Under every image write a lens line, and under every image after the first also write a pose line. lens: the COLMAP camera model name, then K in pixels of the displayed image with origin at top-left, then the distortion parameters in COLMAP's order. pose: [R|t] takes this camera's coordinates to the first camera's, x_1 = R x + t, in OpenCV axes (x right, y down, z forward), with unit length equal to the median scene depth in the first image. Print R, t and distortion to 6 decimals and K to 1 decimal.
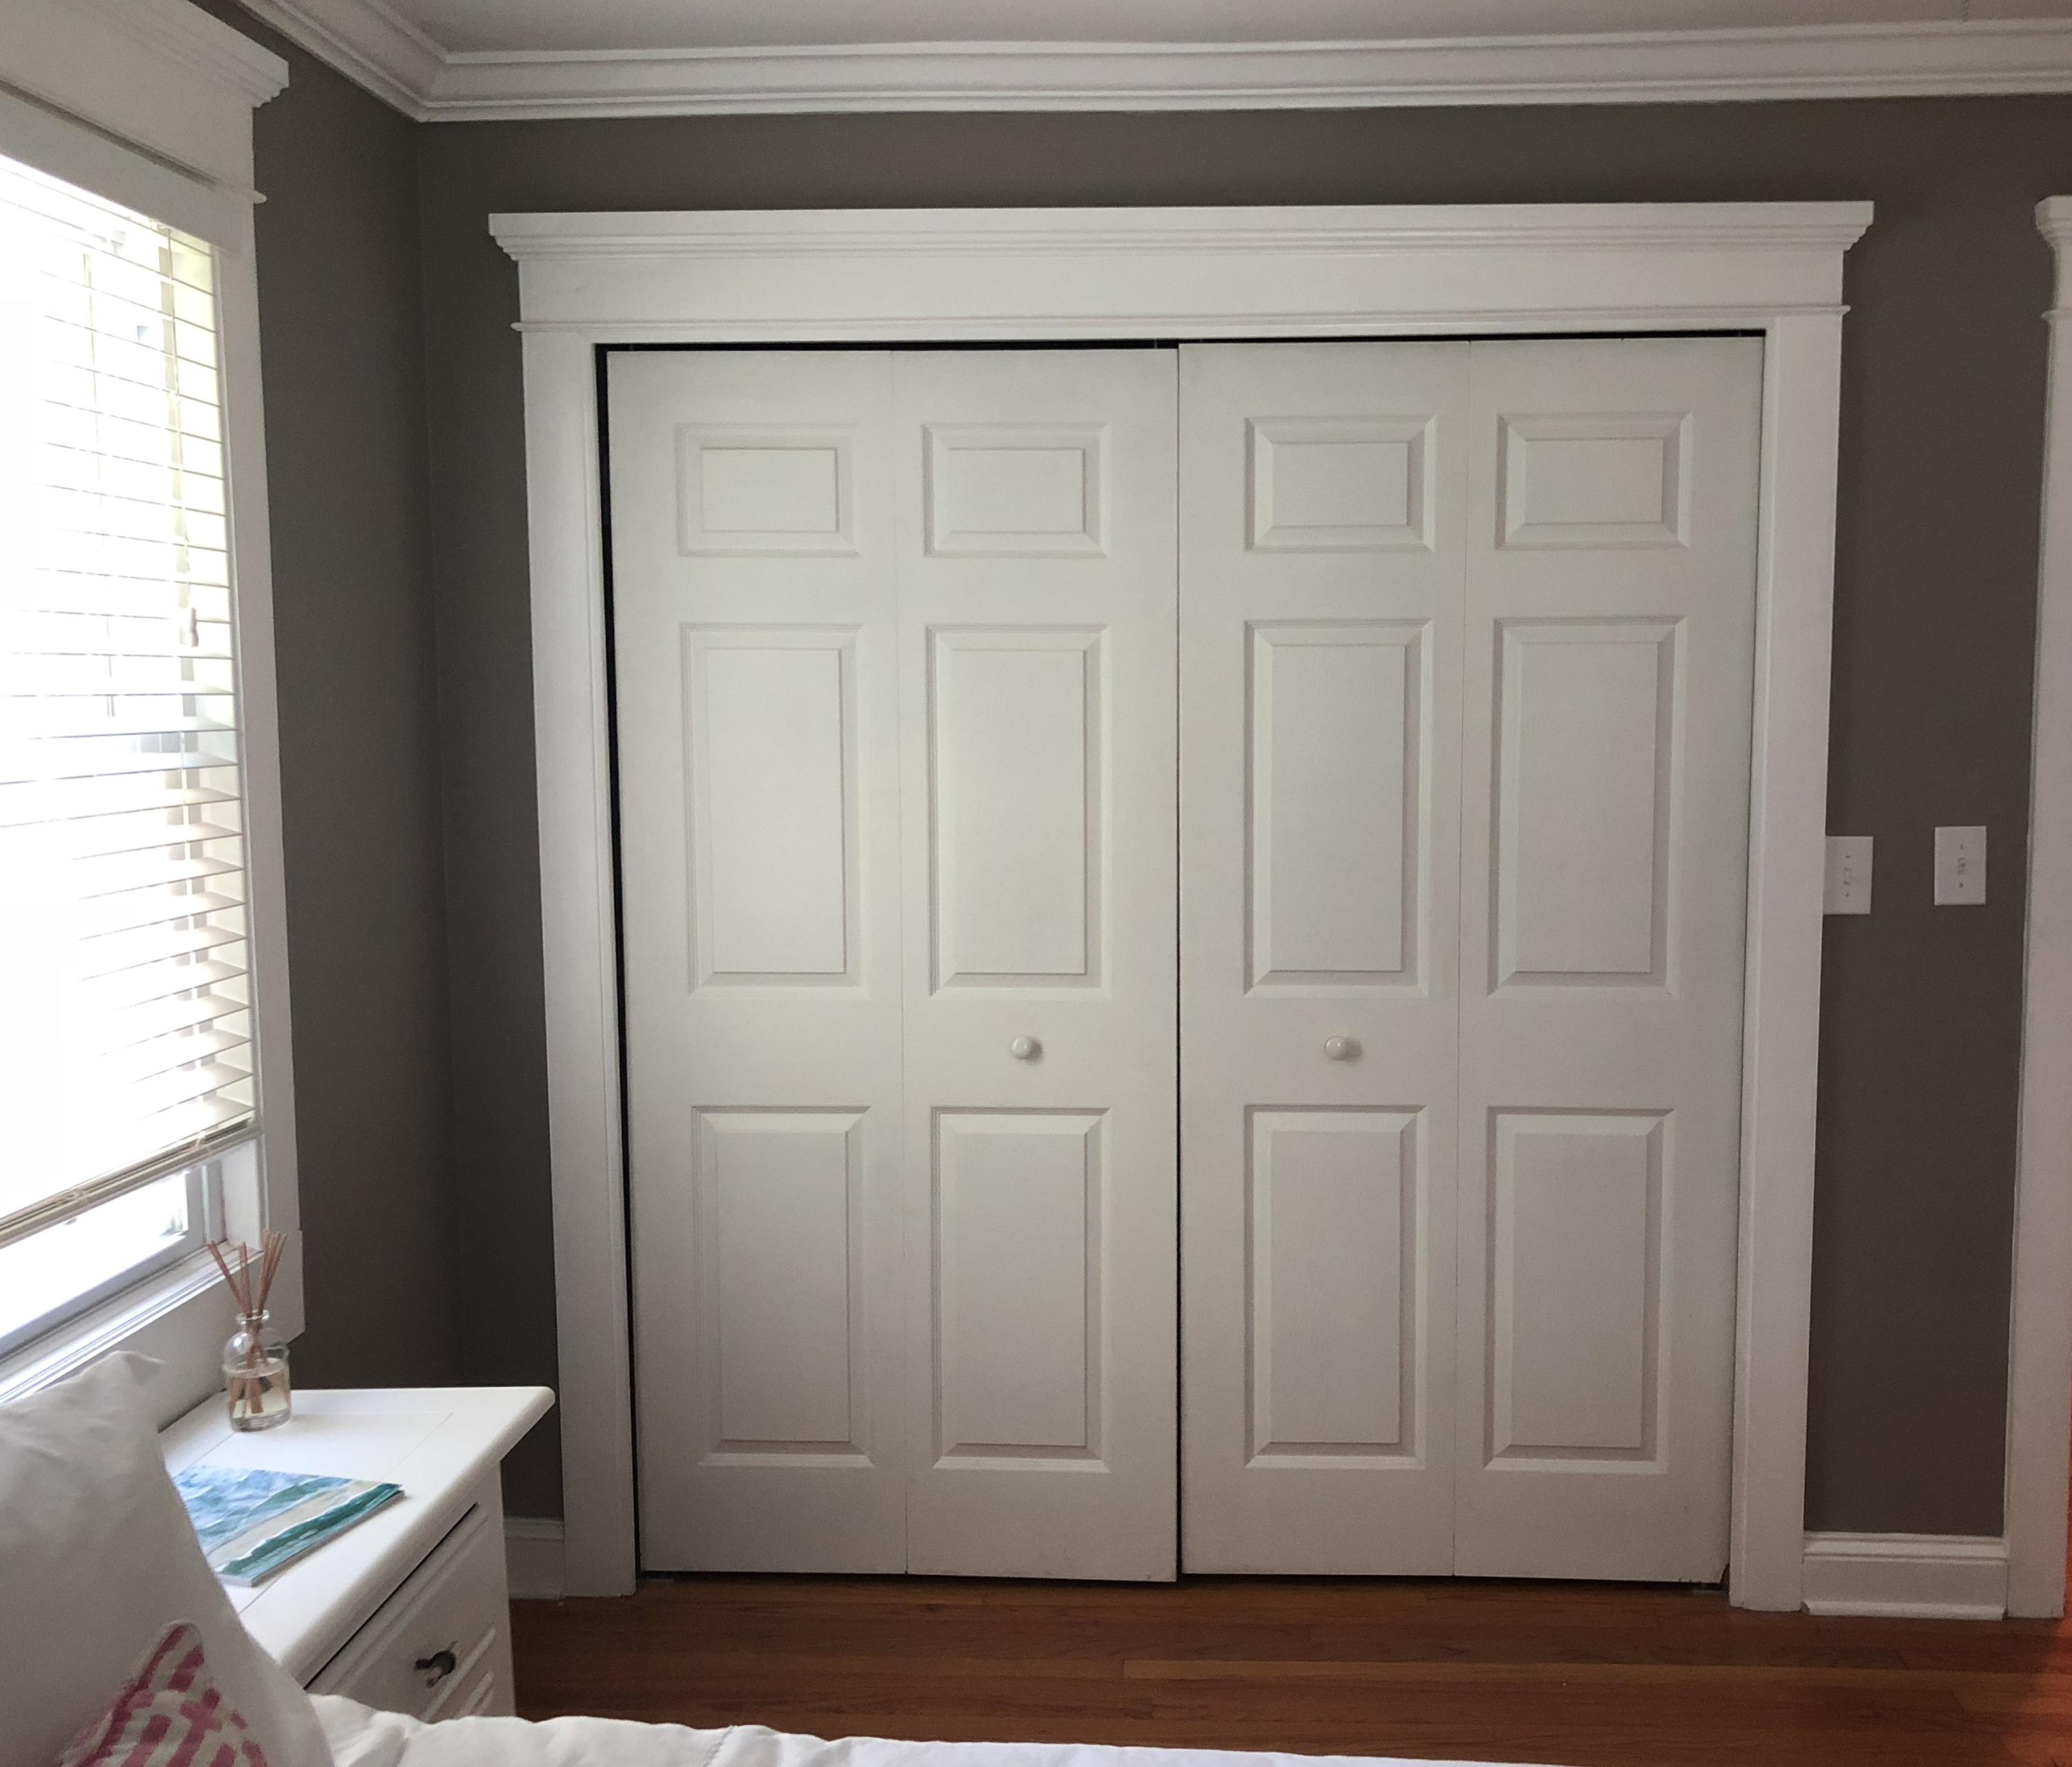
lens RADIAL K [[2127.3, 0, 1037.7], [0, 2127.3, 900.3], [0, 0, 1]] dist [0.028420, 0.000000]
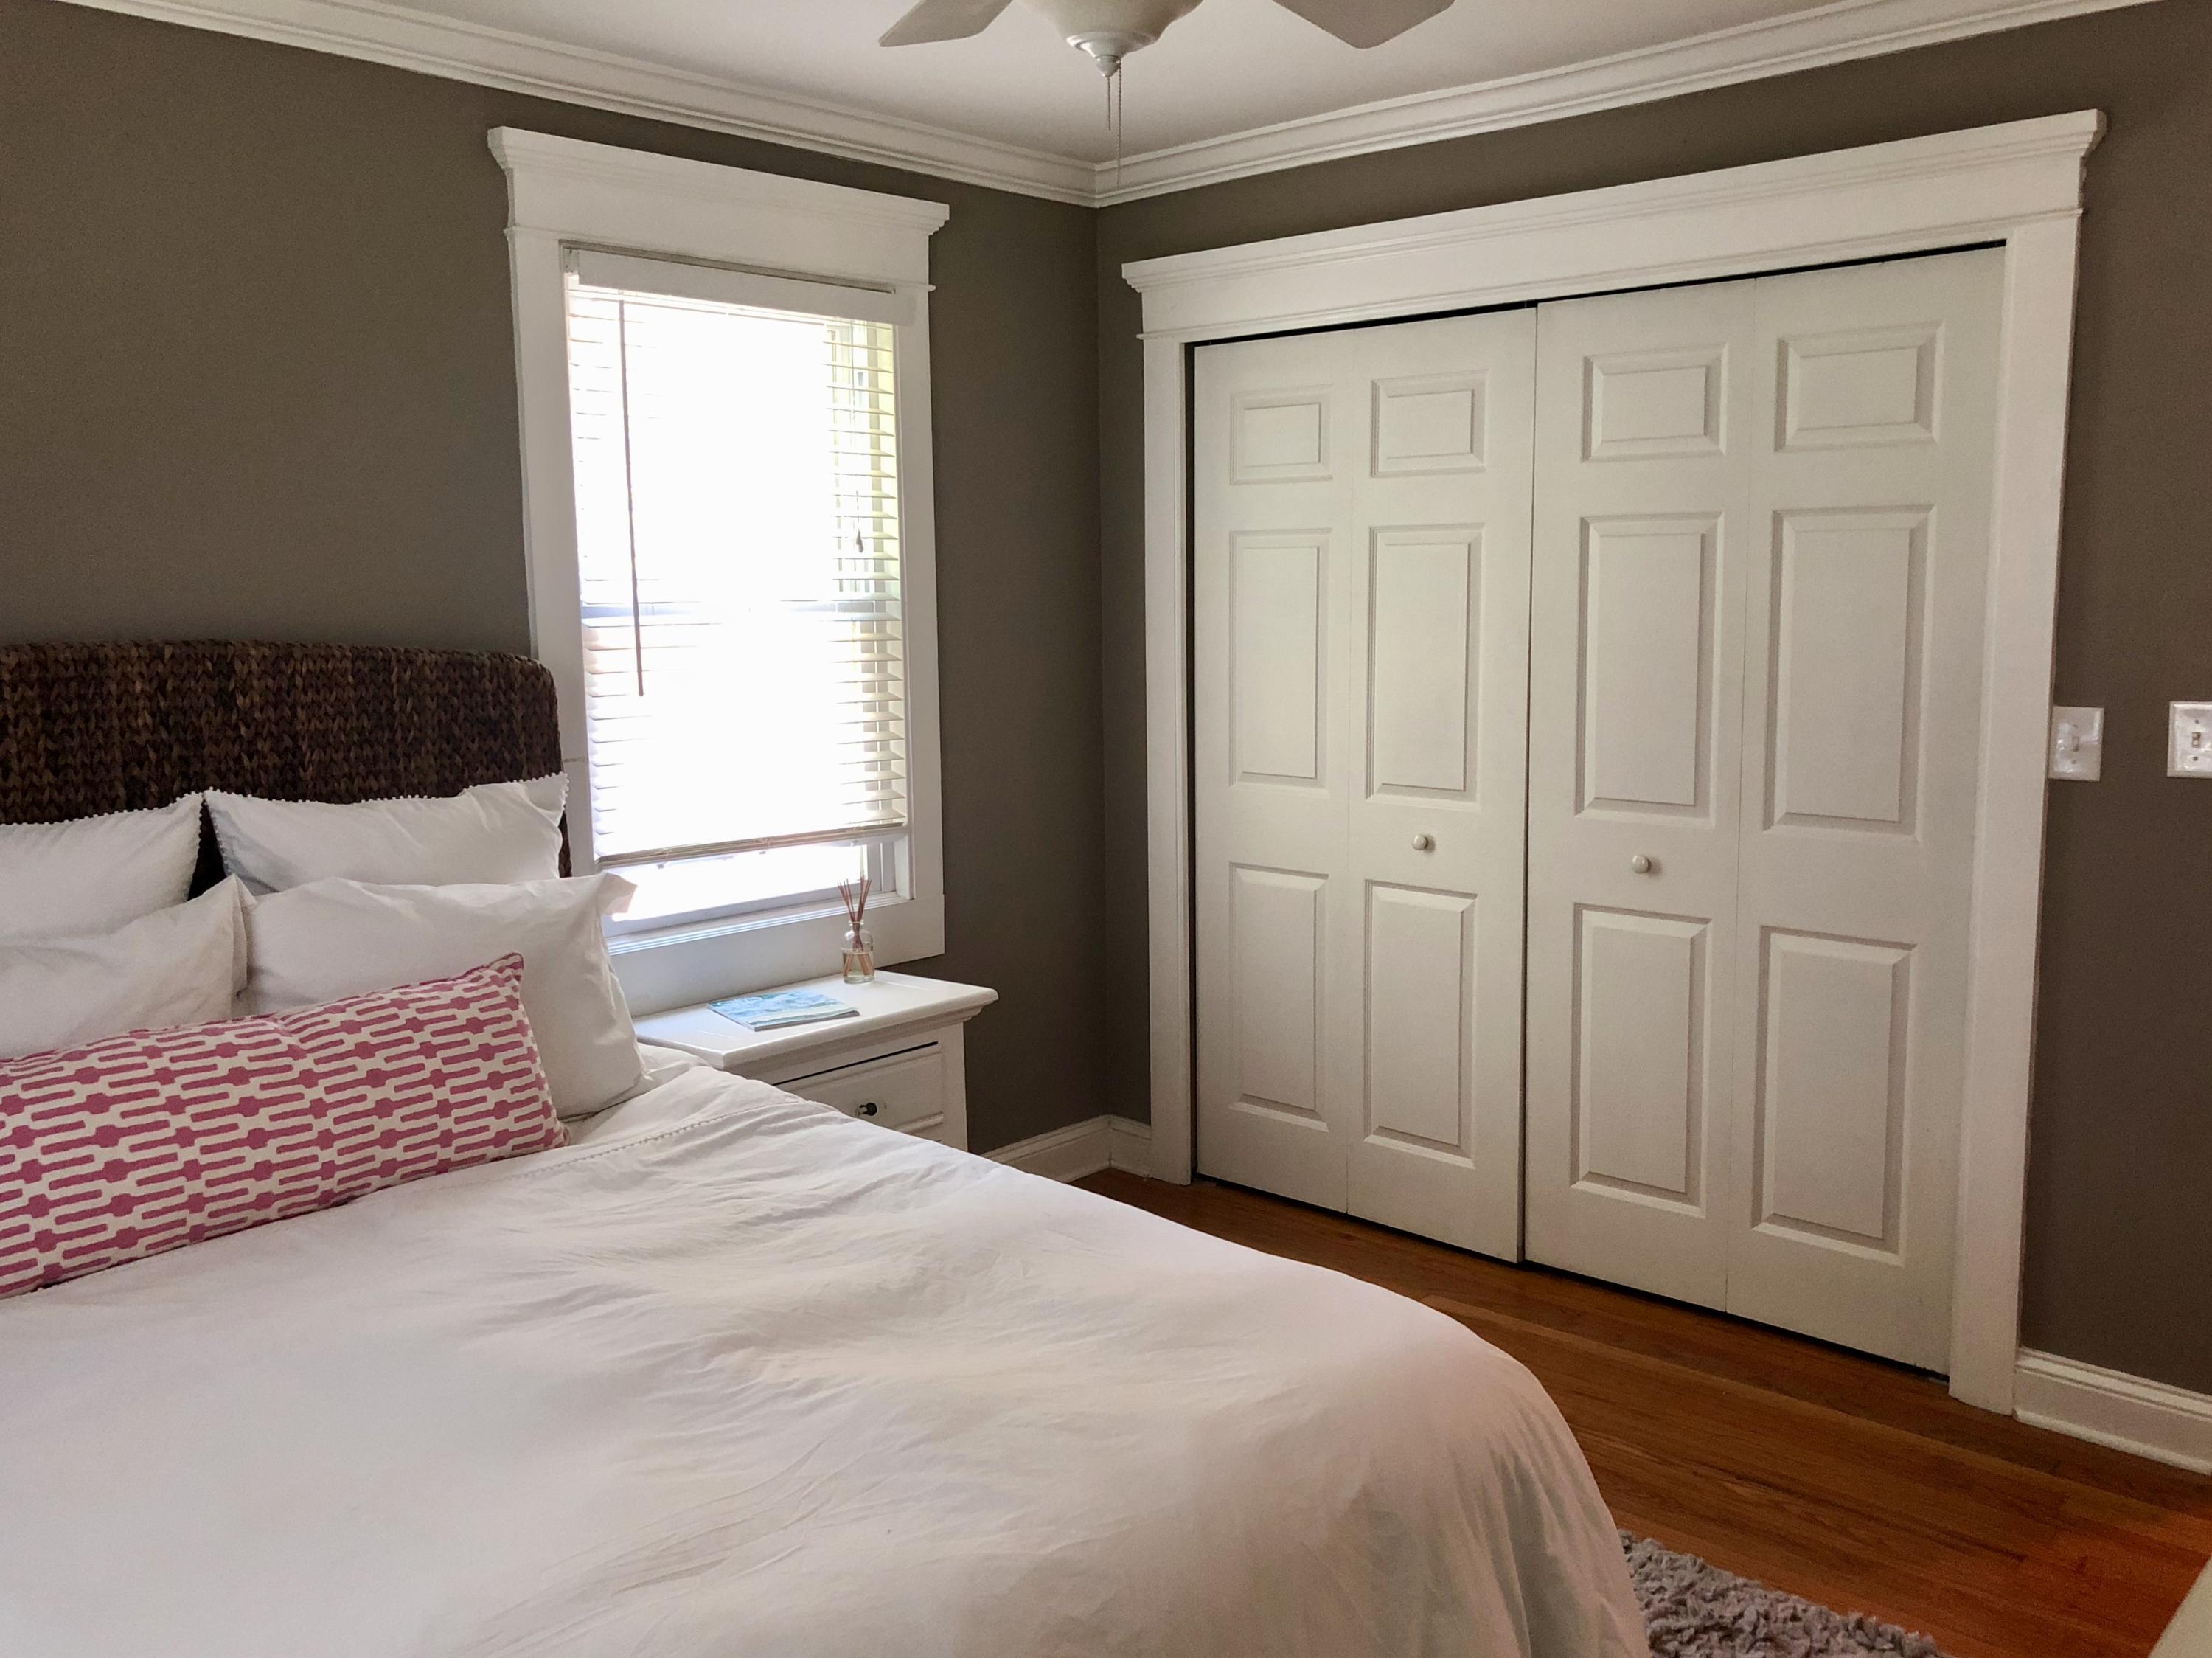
lens RADIAL K [[1829.7, 0, 1111.4], [0, 1829.7, 808.8], [0, 0, 1]] dist [0.023623, -0.032784]
pose [[0.765489, 0.074689, -0.639099, 0.585048], [-0.052911, 0.997183, 0.053163, -0.002611], [0.641270, -0.006880, 0.767285, -0.012749]]
